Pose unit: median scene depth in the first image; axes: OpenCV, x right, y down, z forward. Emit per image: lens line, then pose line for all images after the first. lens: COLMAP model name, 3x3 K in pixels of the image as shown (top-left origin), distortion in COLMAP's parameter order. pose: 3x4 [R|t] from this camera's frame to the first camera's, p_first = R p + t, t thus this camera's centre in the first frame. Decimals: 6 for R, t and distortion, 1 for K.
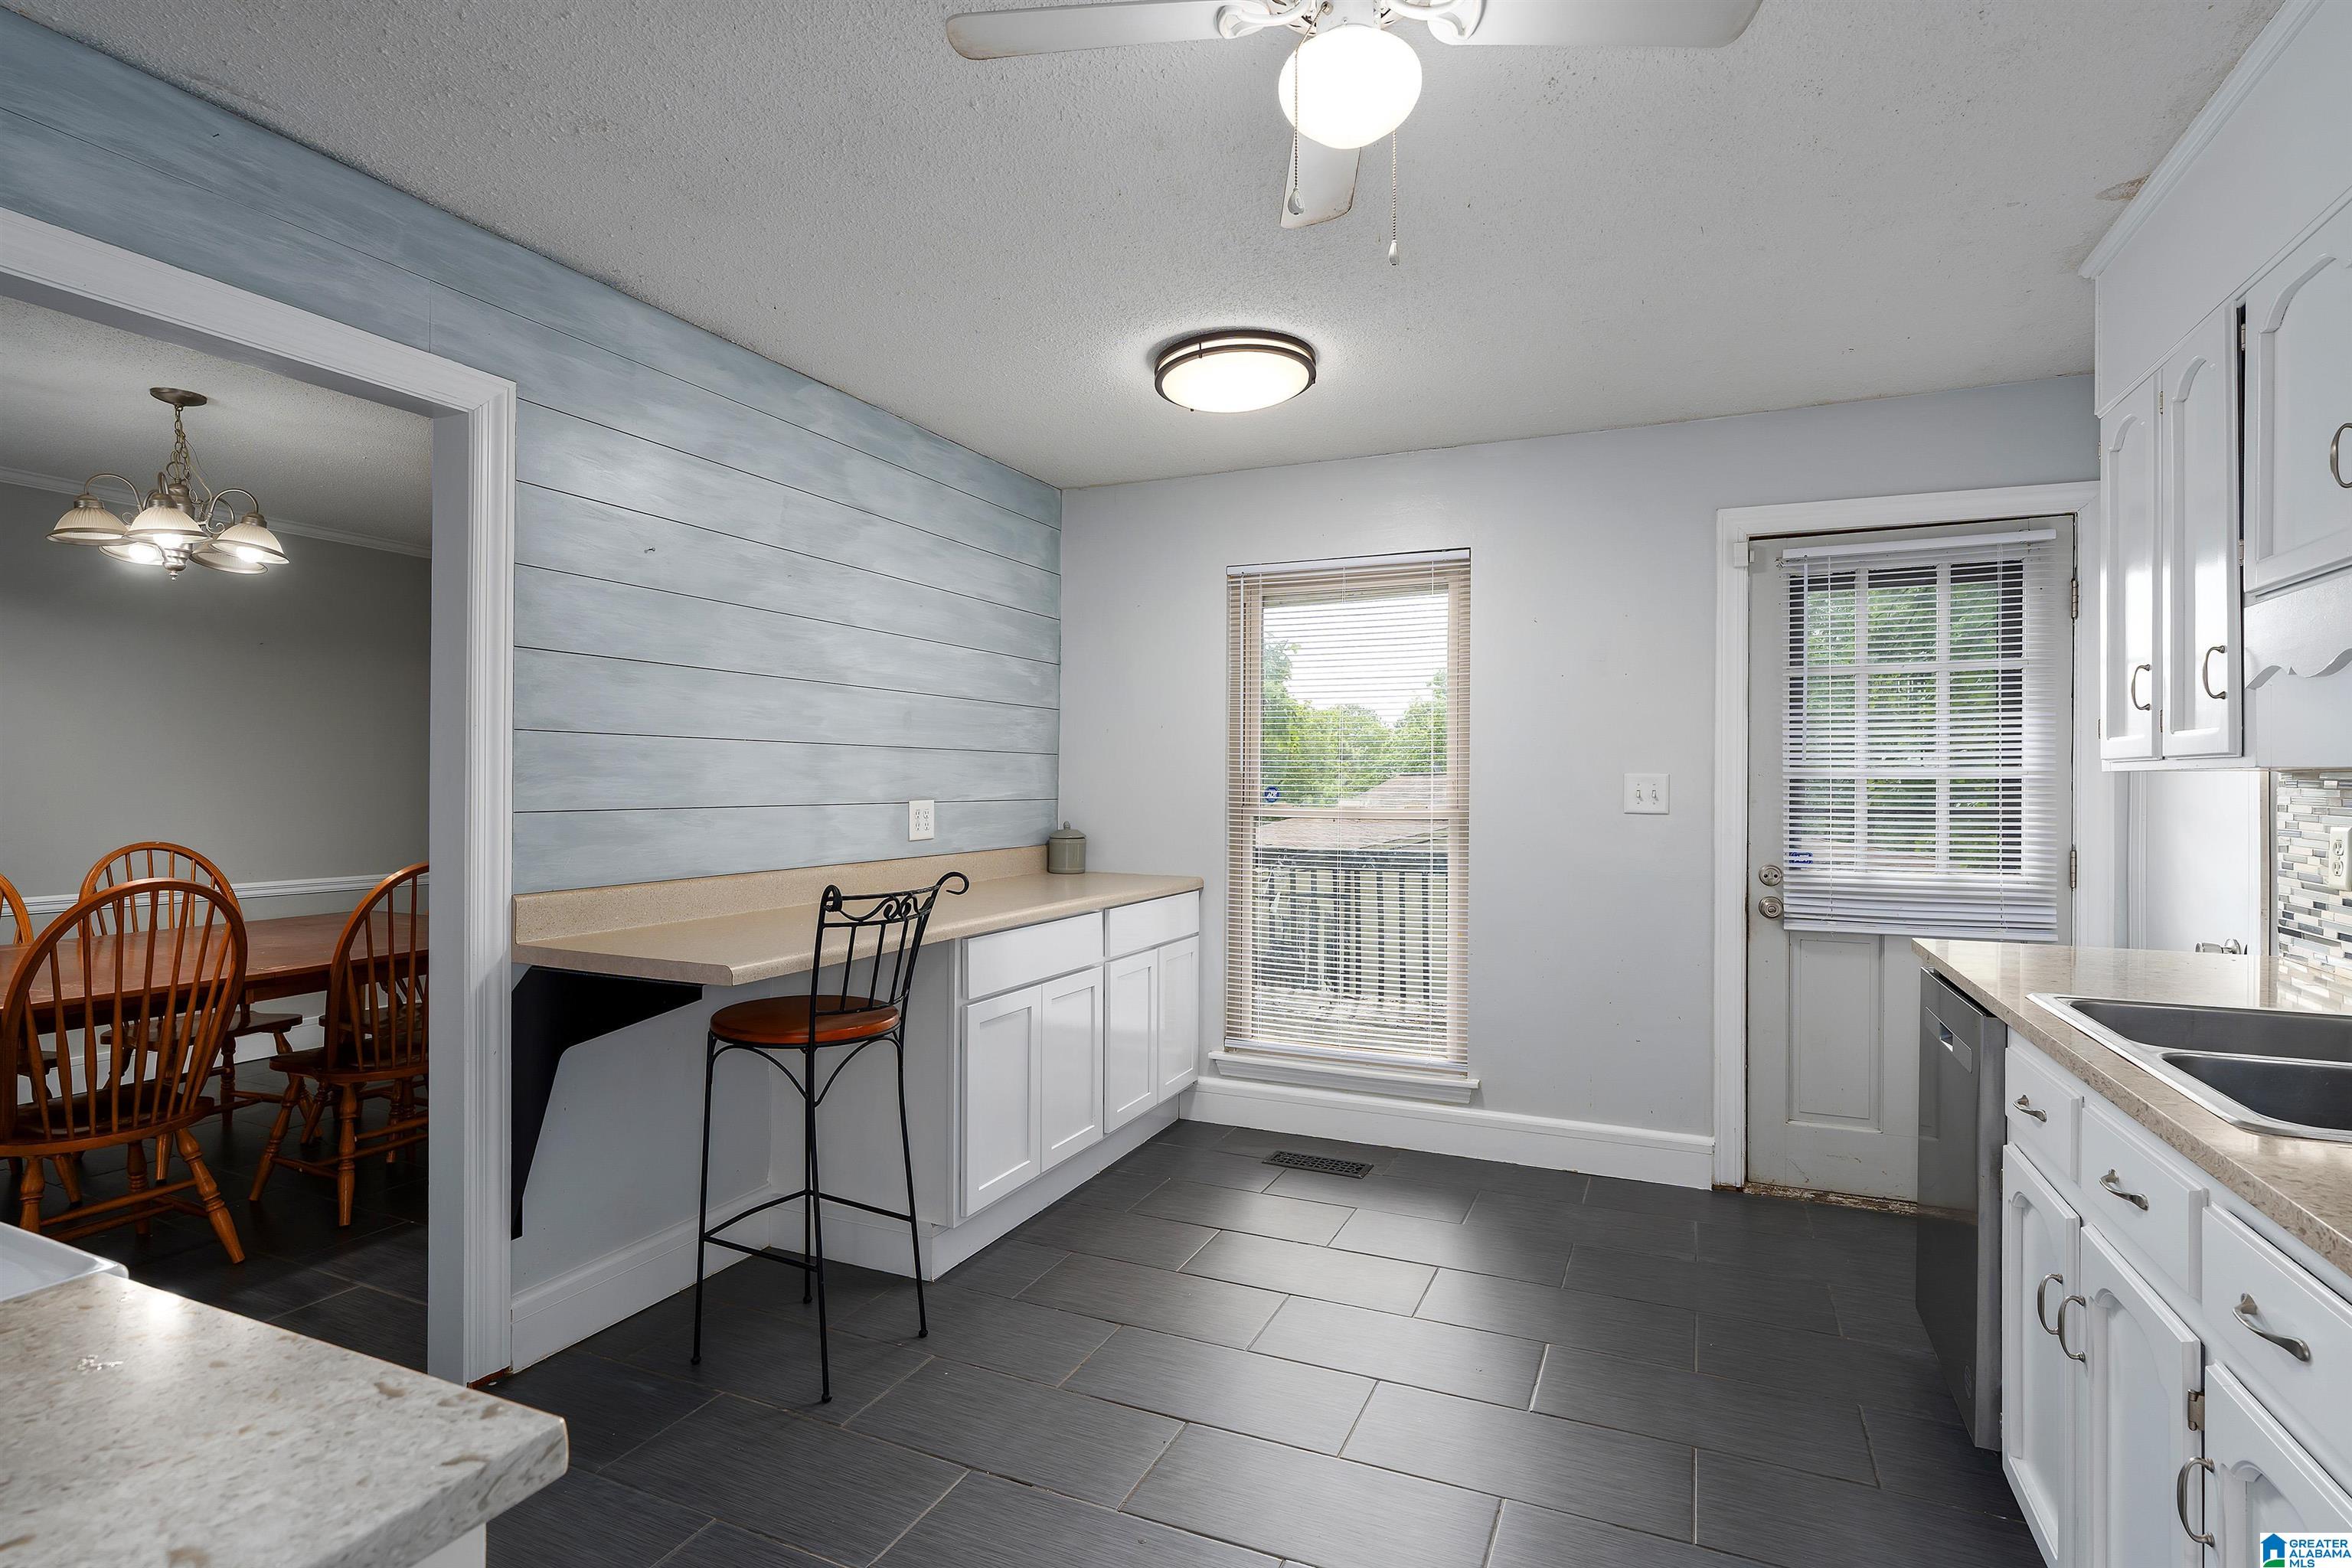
lens RADIAL K [[1126.8, 0, 1183.1], [0, 1126.8, 785.8], [0, 0, 1]] dist [-0.003895, -0.000356]
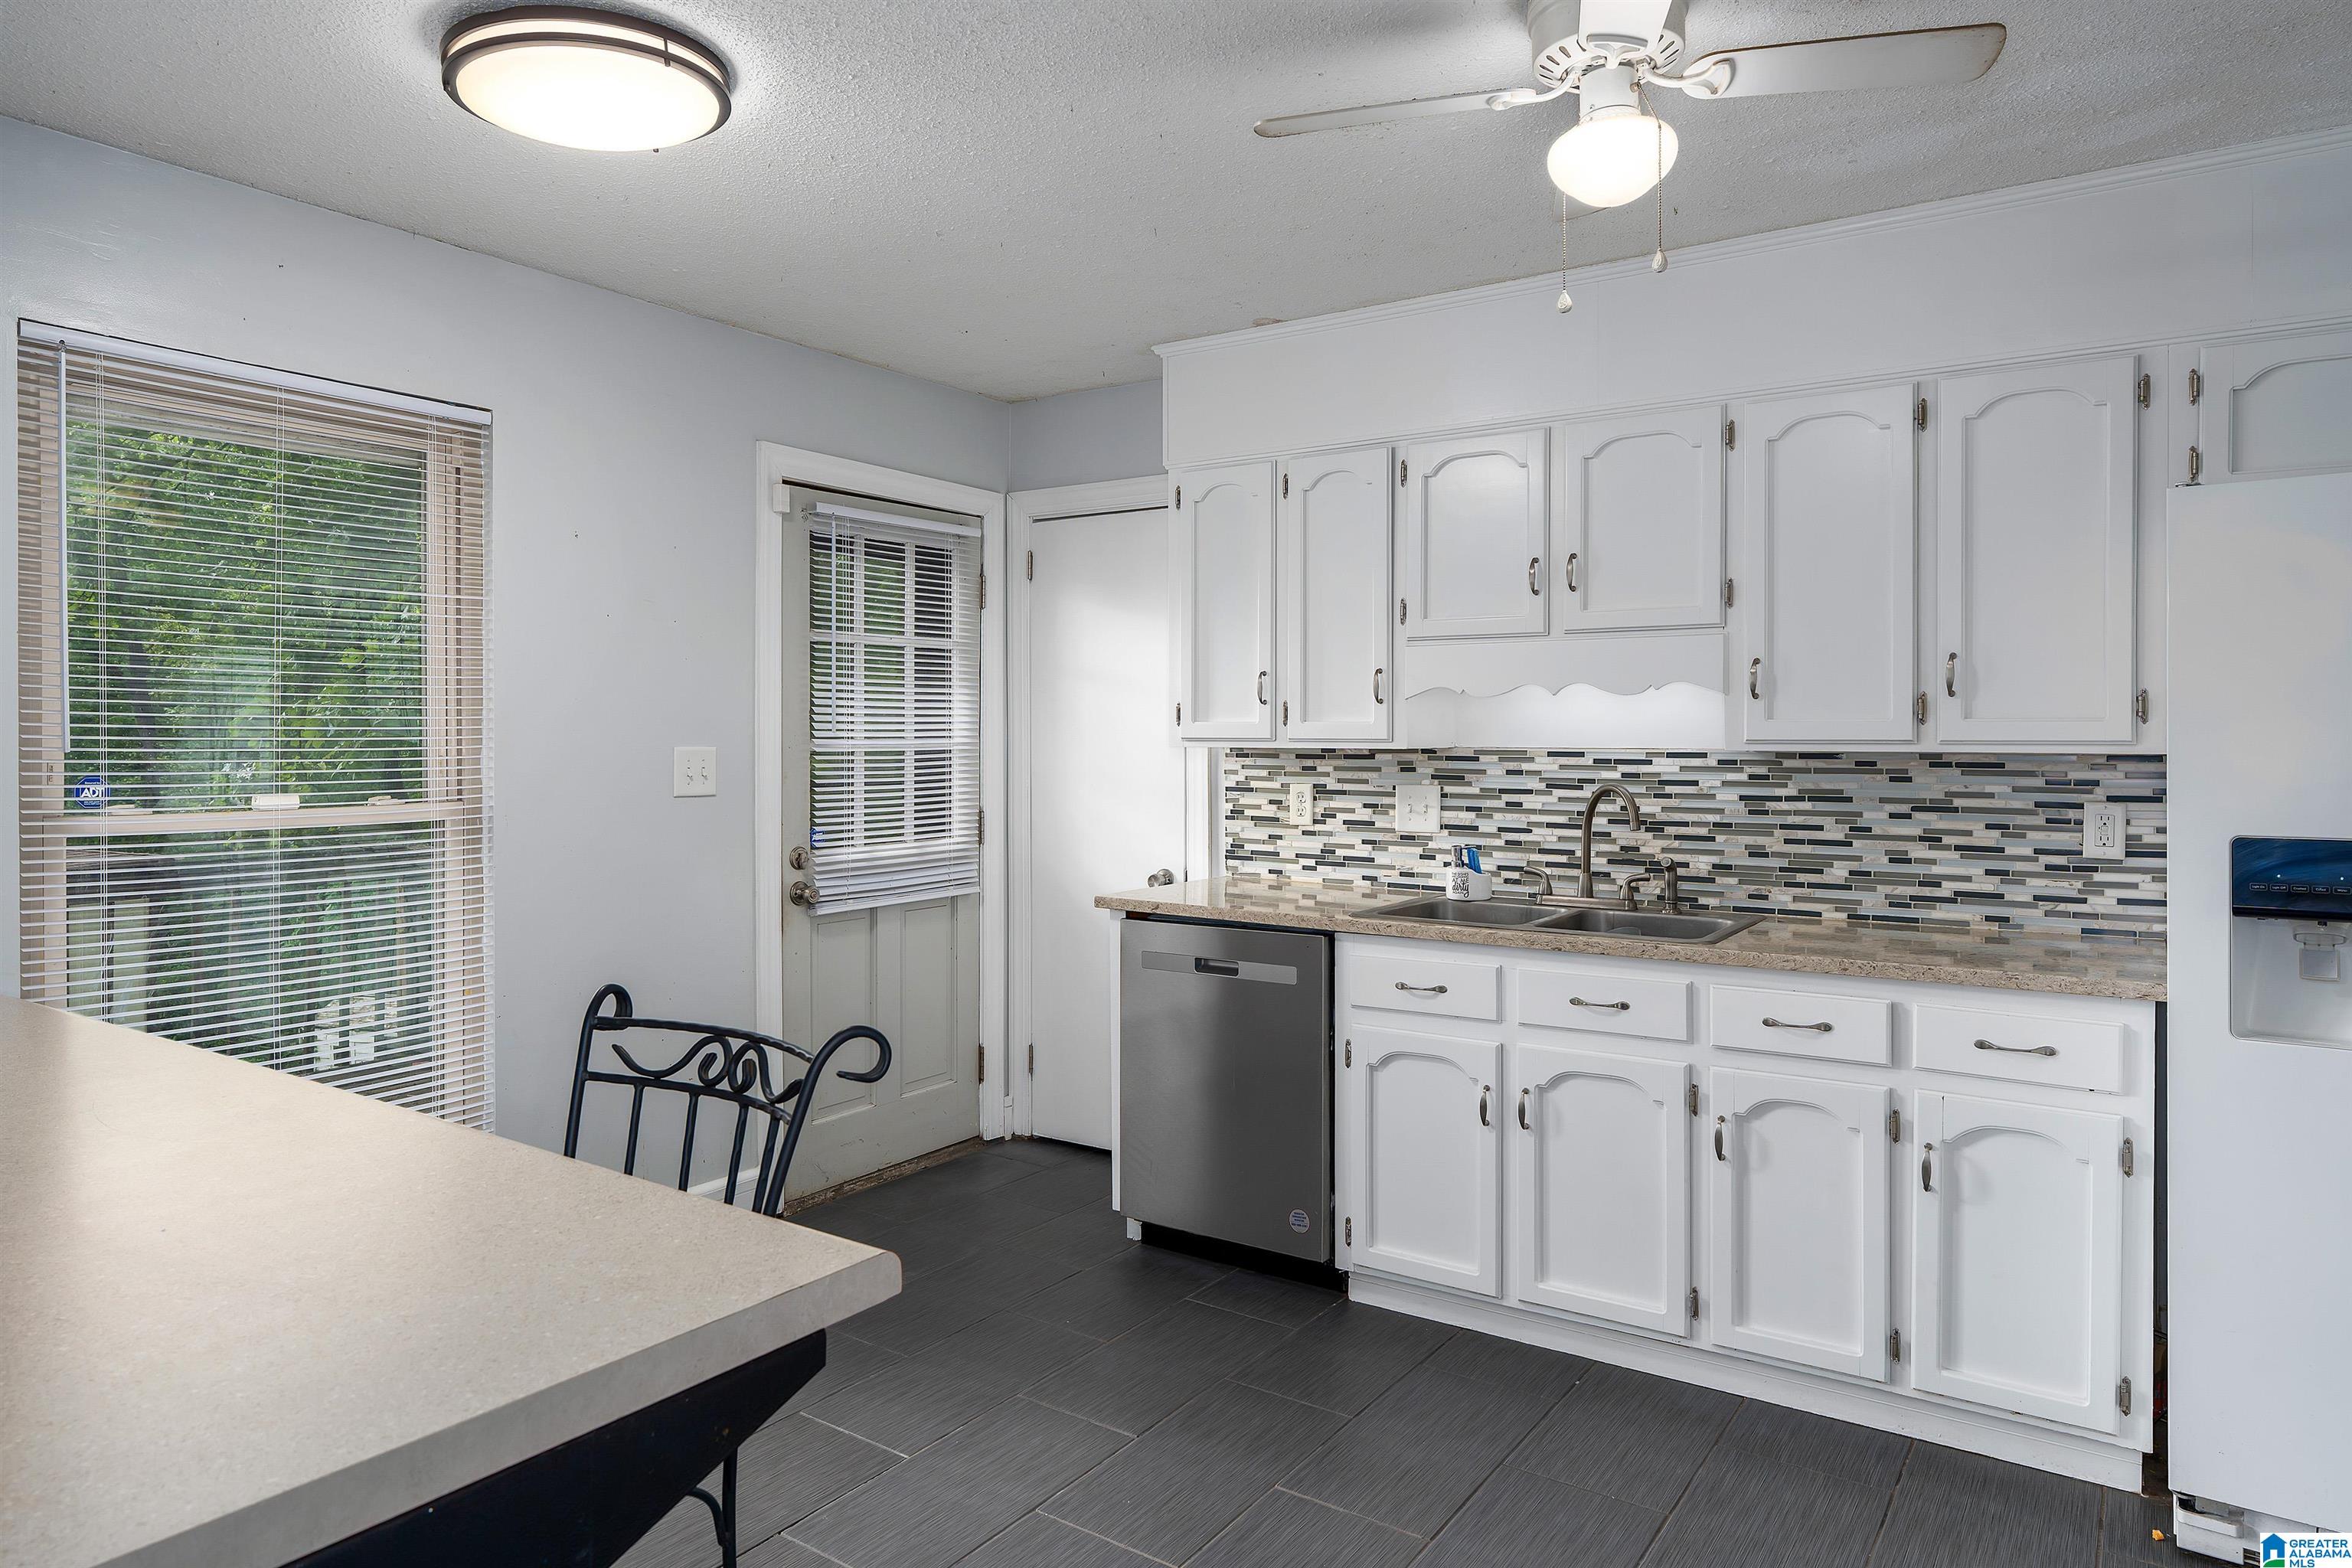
lens RADIAL K [[1458.7, 0, 1166.4], [0, 1458.7, 761.8], [0, 0, 1]] dist [0.003877, 0.000615]
pose [[0.190960, -0.021220, 0.981368, -0.604606], [0.005933, 0.999773, 0.020463, -0.021651], [-0.981580, 0.001915, 0.191043, 0.510382]]
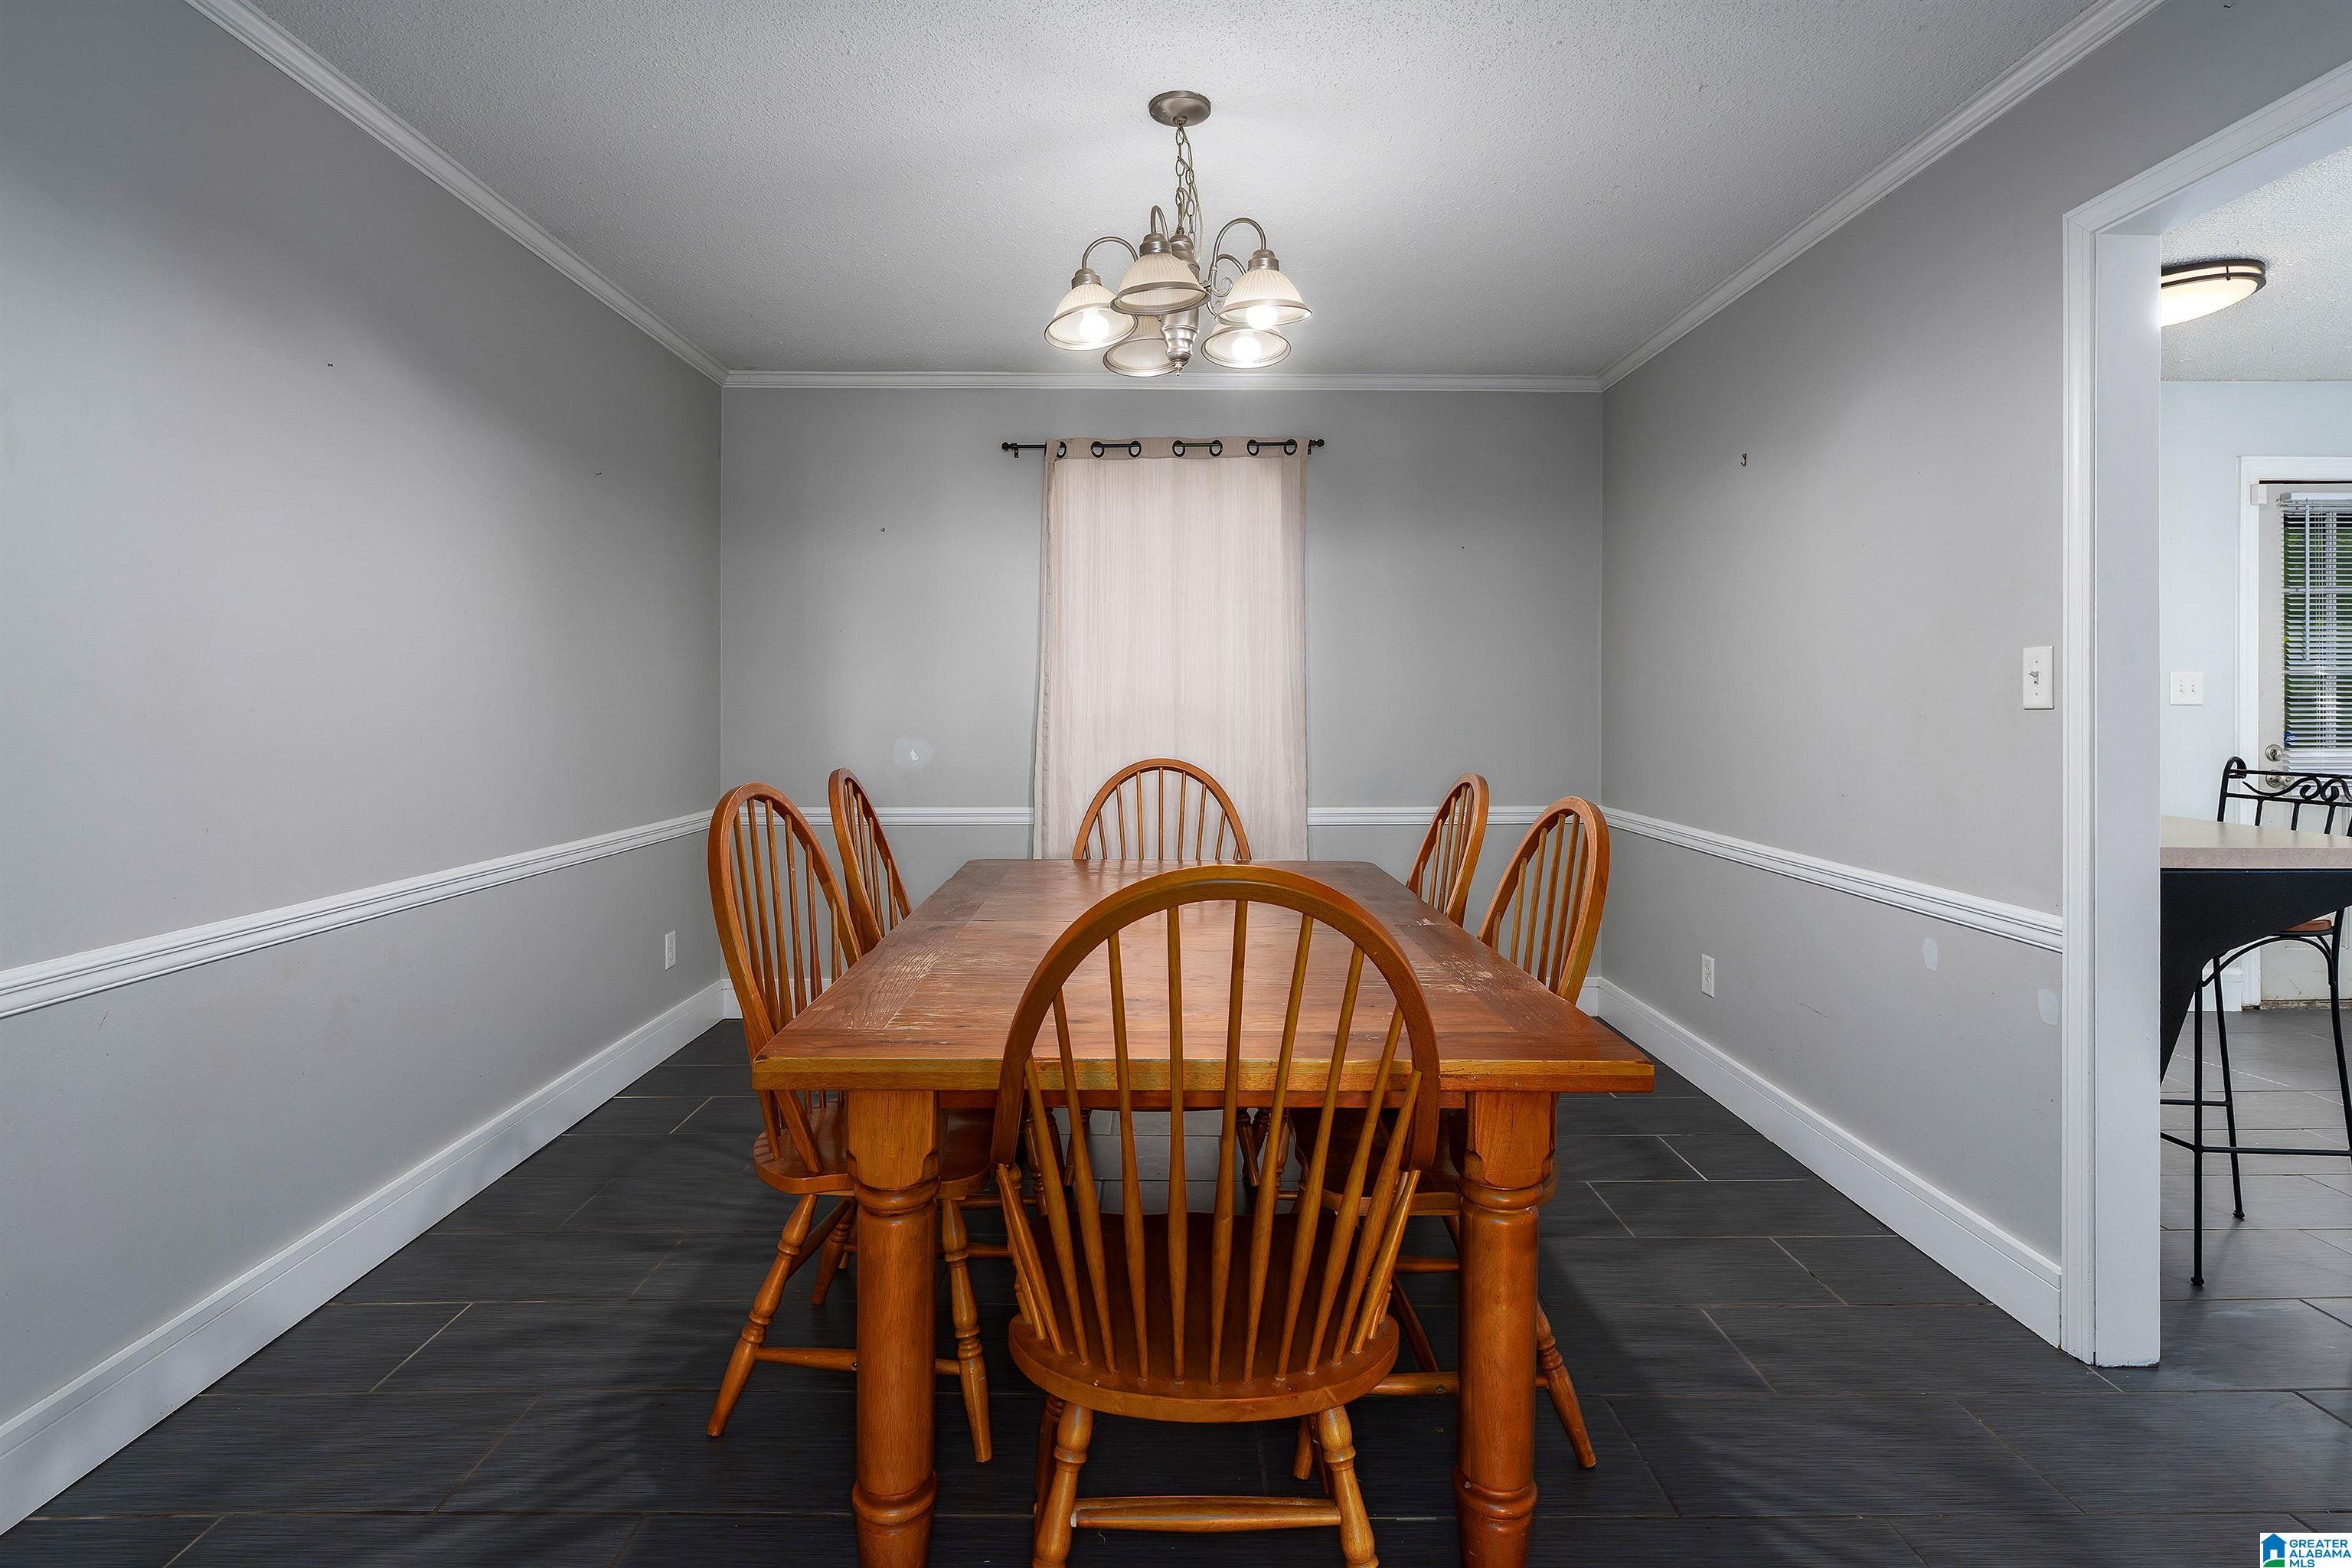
lens RADIAL K [[1180.0, 0, 1173.2], [0, 1180.0, 705.0], [0, 0, 1]] dist [-0.002103, -0.000175]
pose [[0.907642, -0.007900, 0.419671, -1.193465], [0.010159, 0.999943, -0.003149, 0.019300], [-0.419623, 0.007121, 0.907671, 0.344397]]
